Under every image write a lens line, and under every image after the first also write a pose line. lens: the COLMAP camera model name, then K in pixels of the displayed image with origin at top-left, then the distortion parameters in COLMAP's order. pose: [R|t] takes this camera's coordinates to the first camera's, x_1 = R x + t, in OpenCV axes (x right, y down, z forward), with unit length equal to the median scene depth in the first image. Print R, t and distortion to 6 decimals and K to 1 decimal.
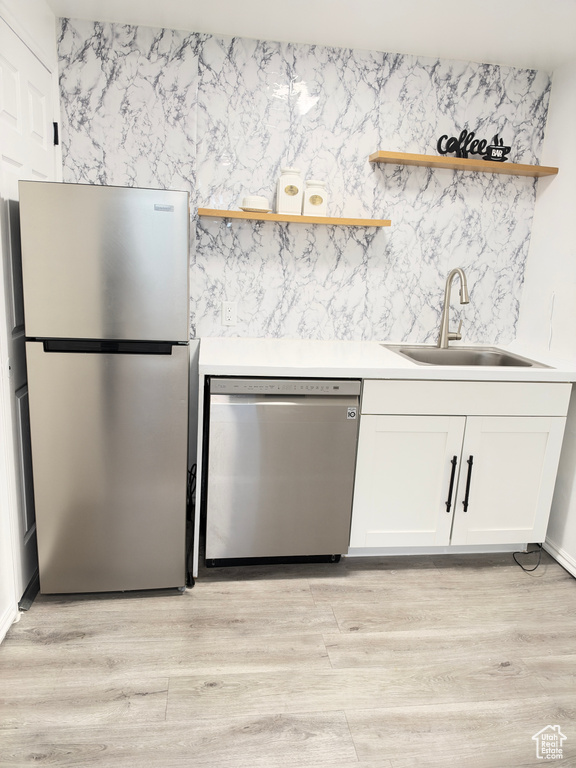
lens RADIAL K [[574.0, 0, 288.0], [0, 574.0, 384.0], [0, 0, 1]] dist [-0.009018, -0.006132]
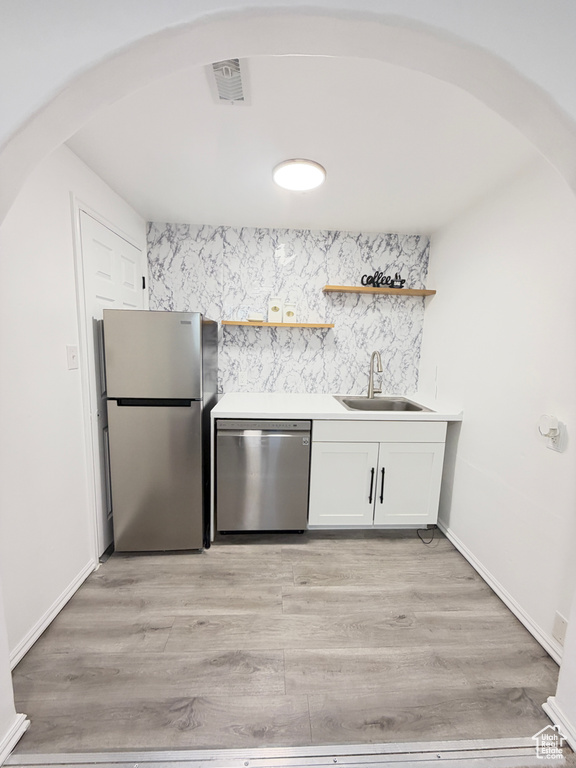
lens RADIAL K [[310.7, 0, 286.4], [0, 310.7, 379.3], [0, 0, 1]] dist [0.001793, -0.000975]
pose [[0.995587, -0.011665, -0.093110, 0.133218], [0.002457, 0.995143, -0.098412, -0.034328], [0.093806, 0.097749, 0.990780, 0.092733]]
